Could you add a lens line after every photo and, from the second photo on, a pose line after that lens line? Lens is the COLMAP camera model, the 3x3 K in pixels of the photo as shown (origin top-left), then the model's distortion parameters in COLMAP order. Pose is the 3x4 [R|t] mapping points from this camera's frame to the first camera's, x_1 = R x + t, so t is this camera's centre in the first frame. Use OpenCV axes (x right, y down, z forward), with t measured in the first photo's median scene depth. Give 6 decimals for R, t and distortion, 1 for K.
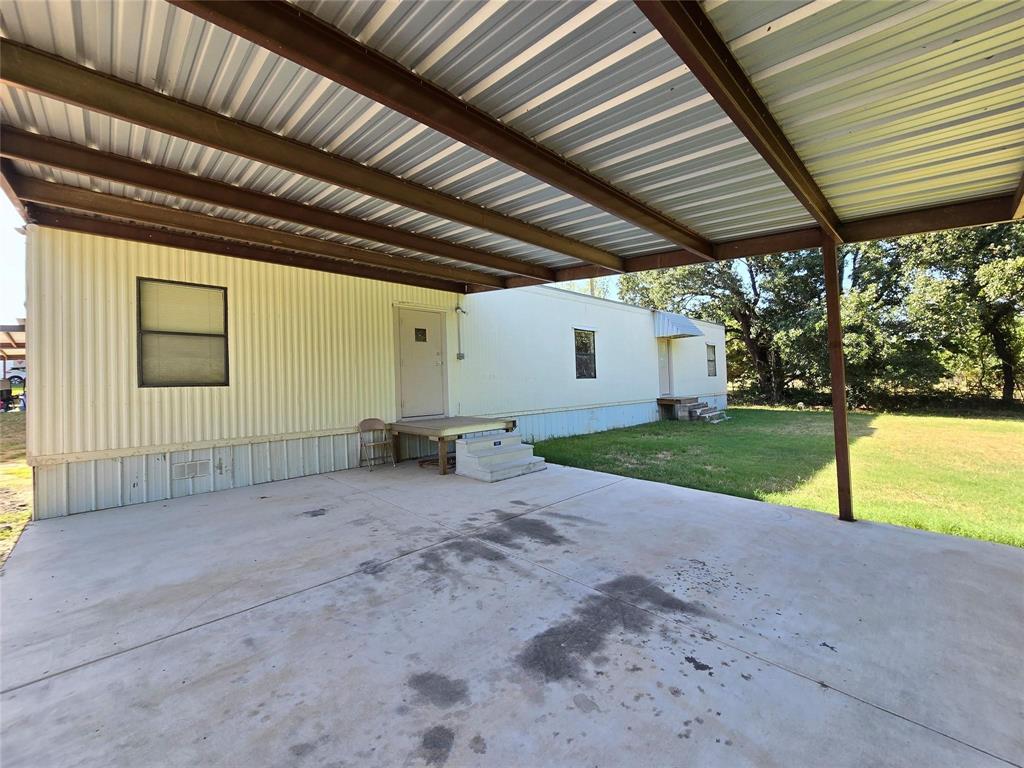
lens RADIAL K [[419.0, 0, 508.8], [0, 419.0, 382.9], [0, 0, 1]] dist [-0.005458, 0.000610]
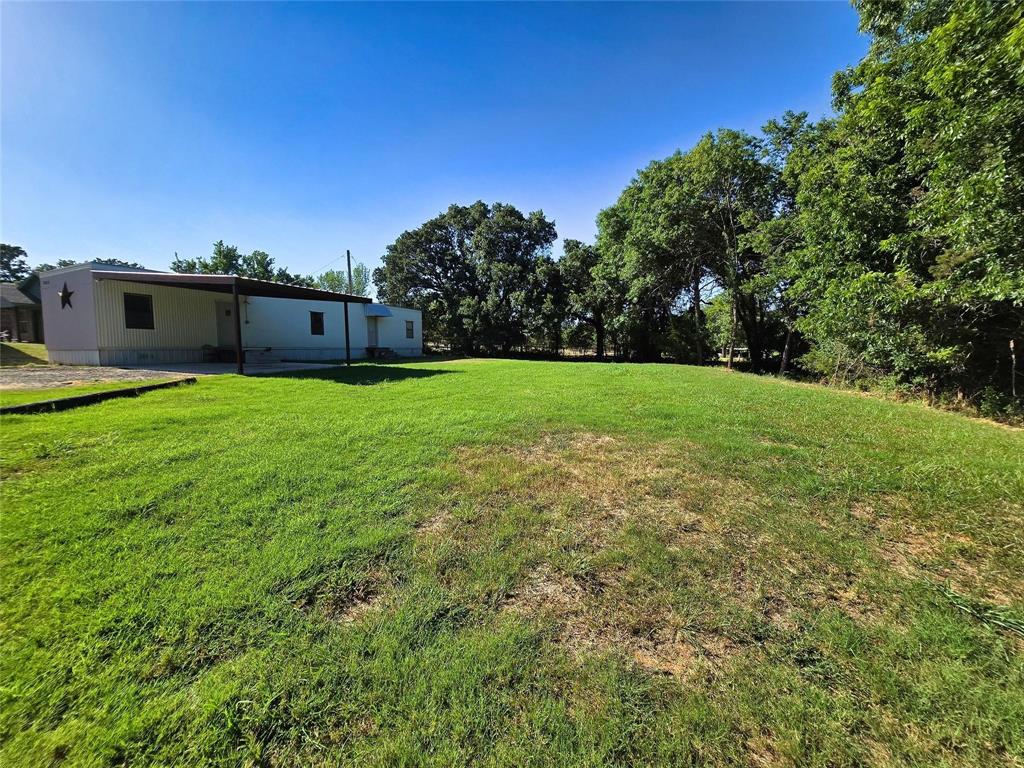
lens RADIAL K [[419.0, 0, 508.0], [0, 419.0, 379.6], [0, 0, 1]] dist [-0.005458, 0.000610]
pose [[0.912658, -0.002847, 0.408714, 0.214734], [-0.028381, 0.997121, 0.070322, 0.043632], [-0.407737, -0.075779, 0.909949, -1.449190]]
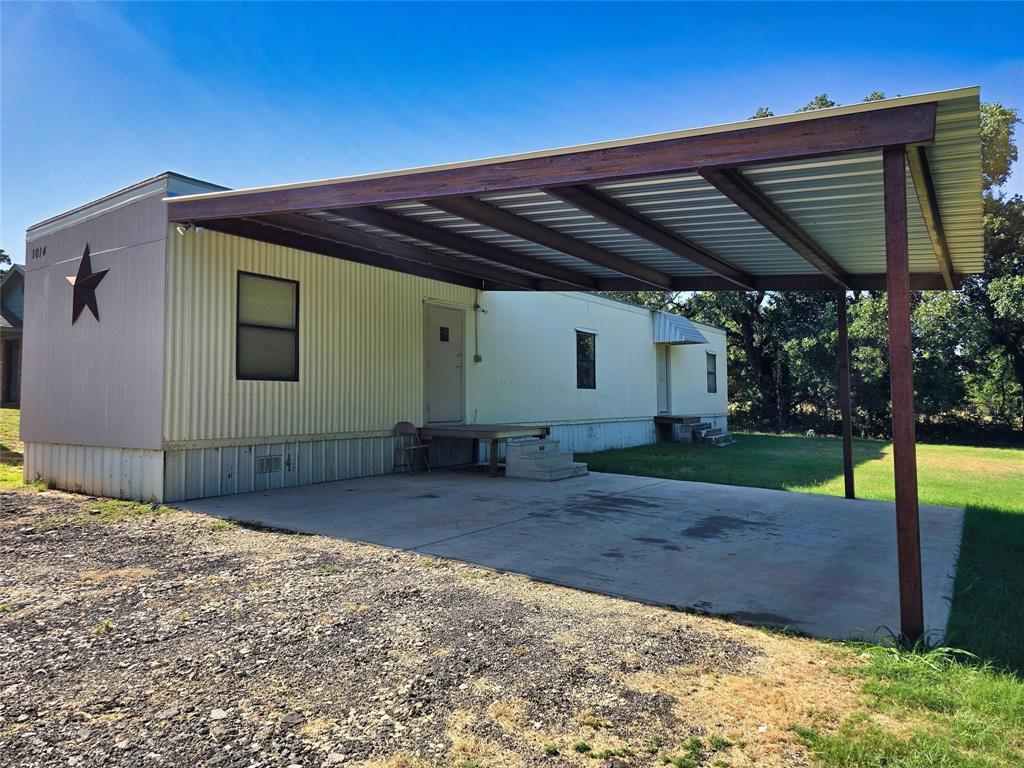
lens RADIAL K [[678.1, 0, 507.7], [0, 678.1, 366.4], [0, 0, 1]] dist [0.037388, -0.006794]
pose [[0.980259, 0.039575, 0.193714, -0.264715], [-0.030373, 0.998275, -0.050247, 0.020155], [-0.195369, 0.043371, 0.979770, -0.358047]]
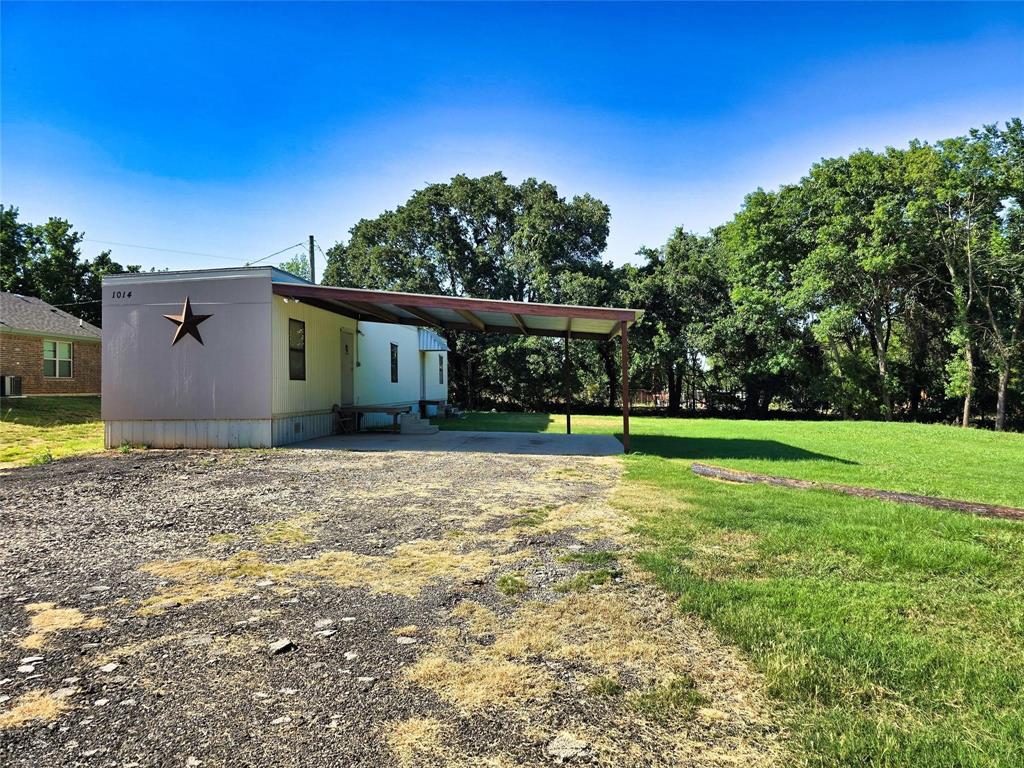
lens RADIAL K [[678.1, 0, 513.8], [0, 678.1, 381.4], [0, 0, 1]] dist [0.037388, -0.006794]
pose [[0.748678, 0.032545, 0.662134, -0.996016], [-0.022552, 0.999466, -0.023626, 0.030650], [-0.662550, 0.002755, 0.749013, -0.872807]]
